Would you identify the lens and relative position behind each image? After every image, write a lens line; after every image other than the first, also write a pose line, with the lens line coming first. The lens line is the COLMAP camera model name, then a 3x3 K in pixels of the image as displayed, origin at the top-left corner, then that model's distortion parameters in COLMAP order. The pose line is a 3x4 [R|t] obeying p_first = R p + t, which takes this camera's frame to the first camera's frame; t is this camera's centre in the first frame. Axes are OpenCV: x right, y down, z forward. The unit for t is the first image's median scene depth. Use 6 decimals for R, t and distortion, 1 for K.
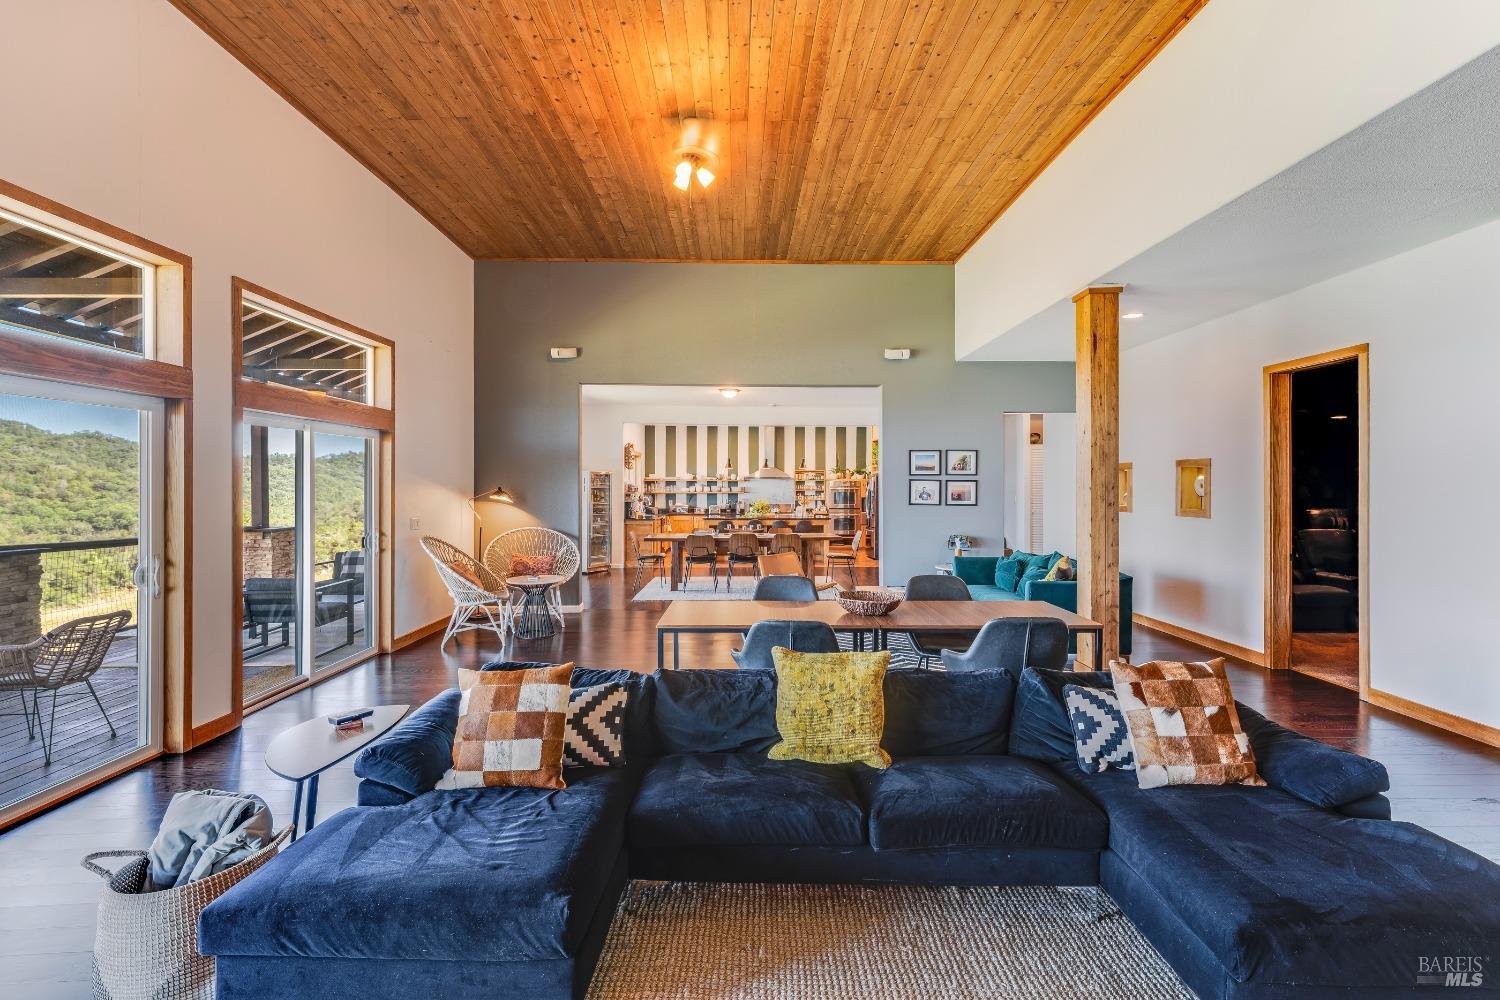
lens RADIAL K [[689.5, 0, 764.5], [0, 689.5, 493.2], [0, 0, 1]] dist [0.007649, 0.000472]
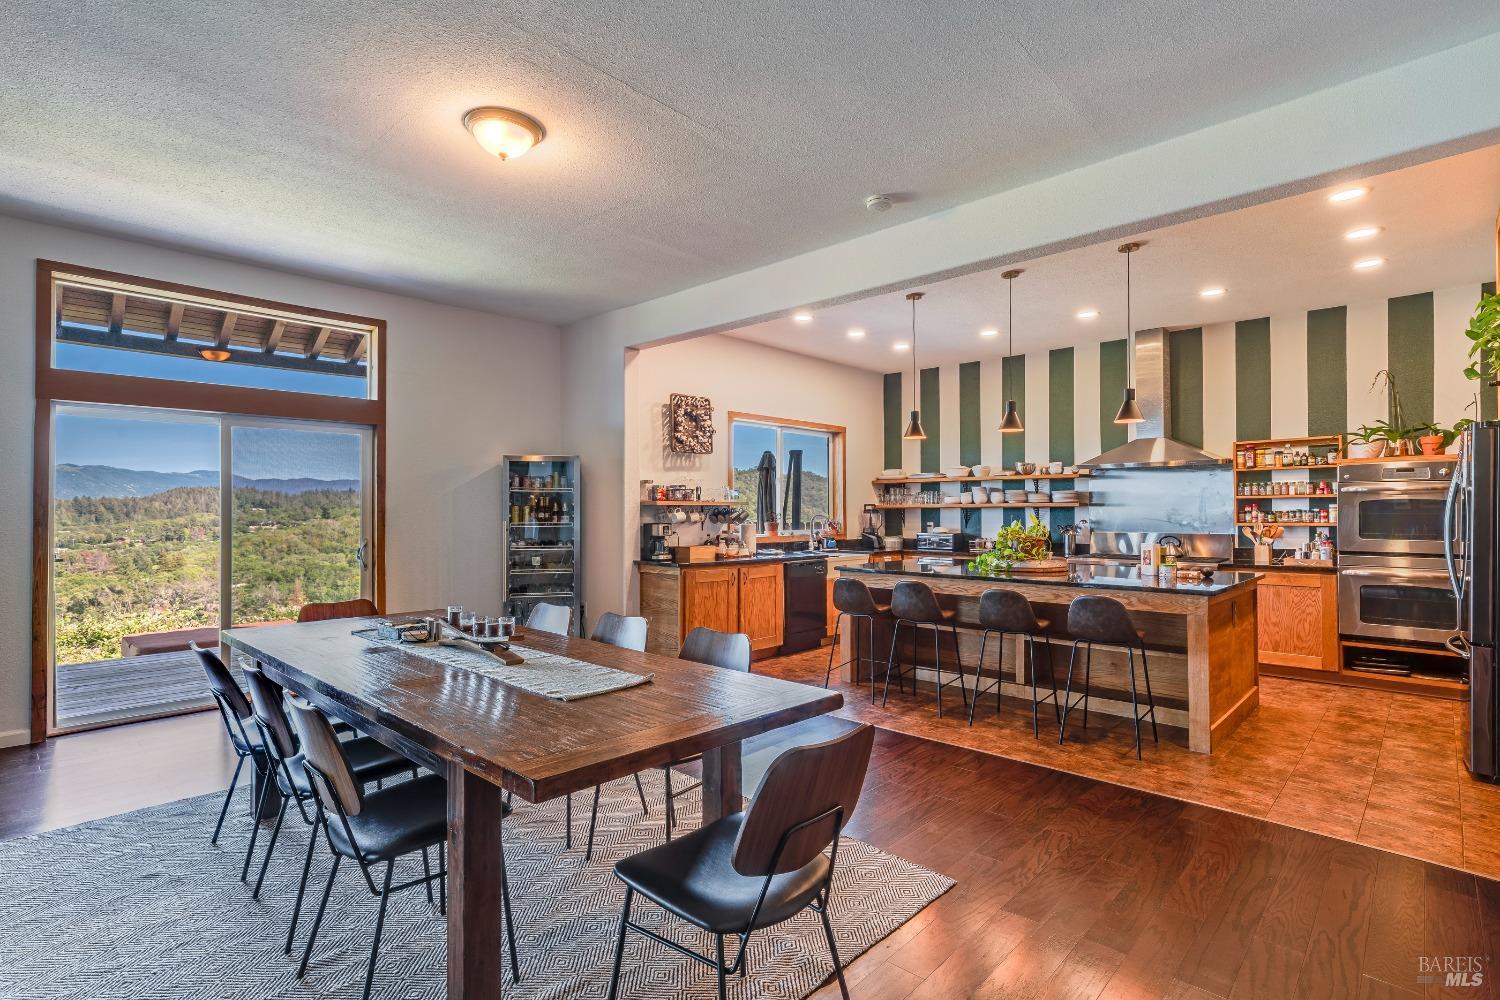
lens RADIAL K [[740.7, 0, 743.3], [0, 740.7, 502.2], [0, 0, 1]] dist [0.001884, 0.002253]
pose [[0.695049, -0.010509, -0.718885, 0.307642], [-0.002727, 0.999847, -0.017253, 0.012295], [0.718957, 0.013952, 0.694915, 1.145000]]
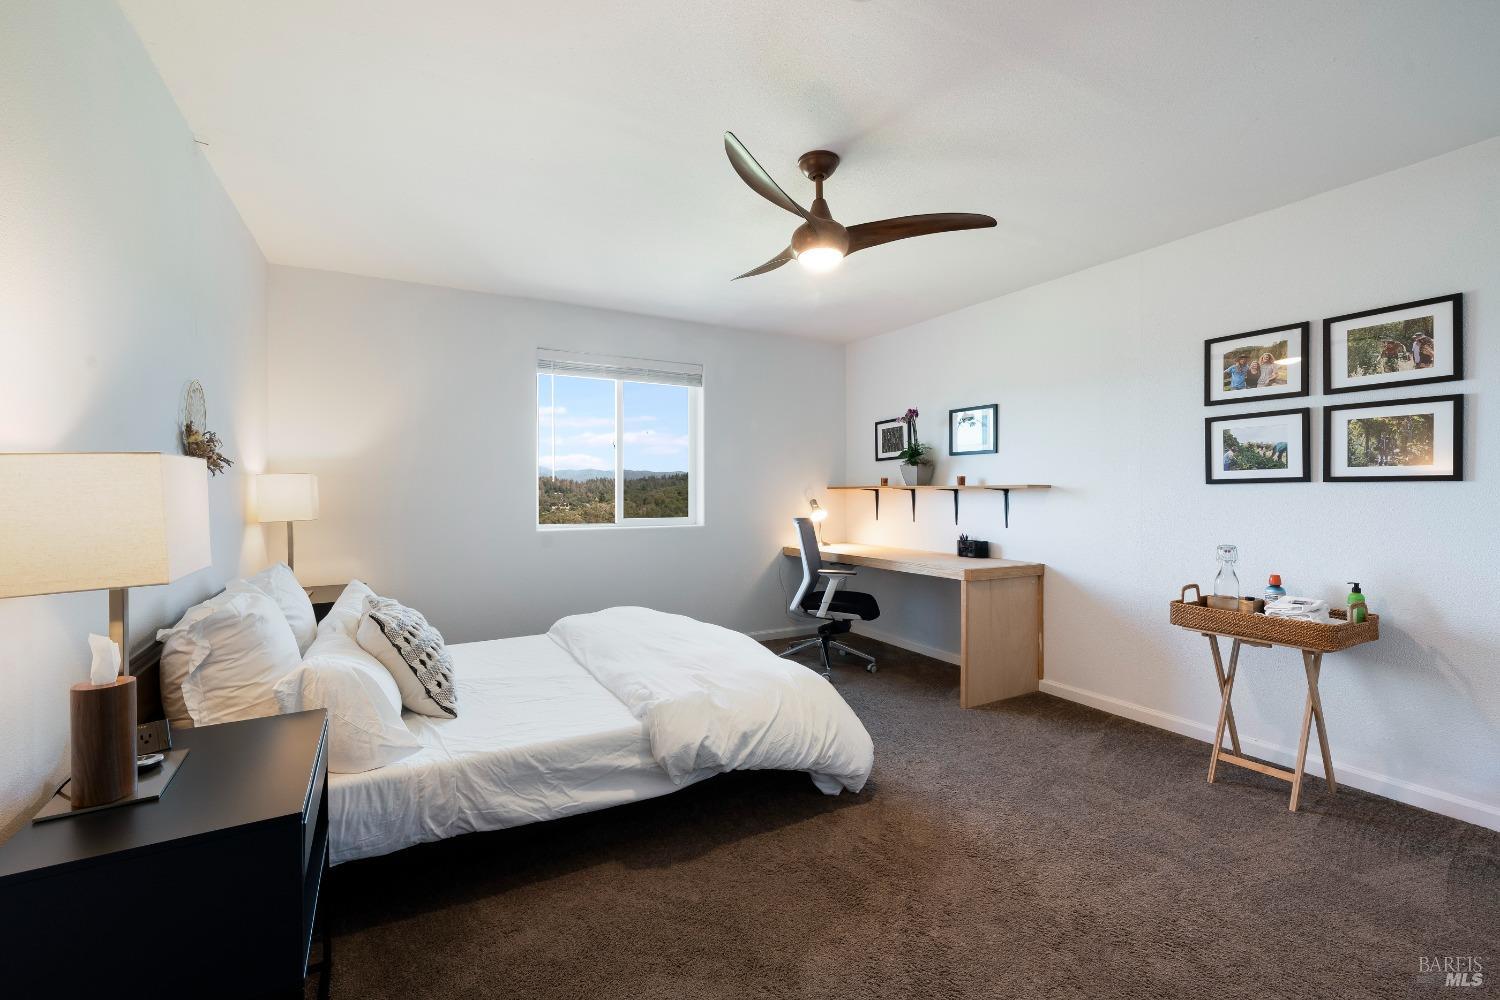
lens RADIAL K [[643.5, 0, 747.1], [0, 643.5, 494.6], [0, 0, 1]] dist [0.000622, 0.002747]
pose [[0.462455, -0.002041, -0.886641, 0.421344], [-0.007640, 0.999951, -0.006286, 0.029053], [0.886610, 0.009681, 0.462416, 0.610966]]
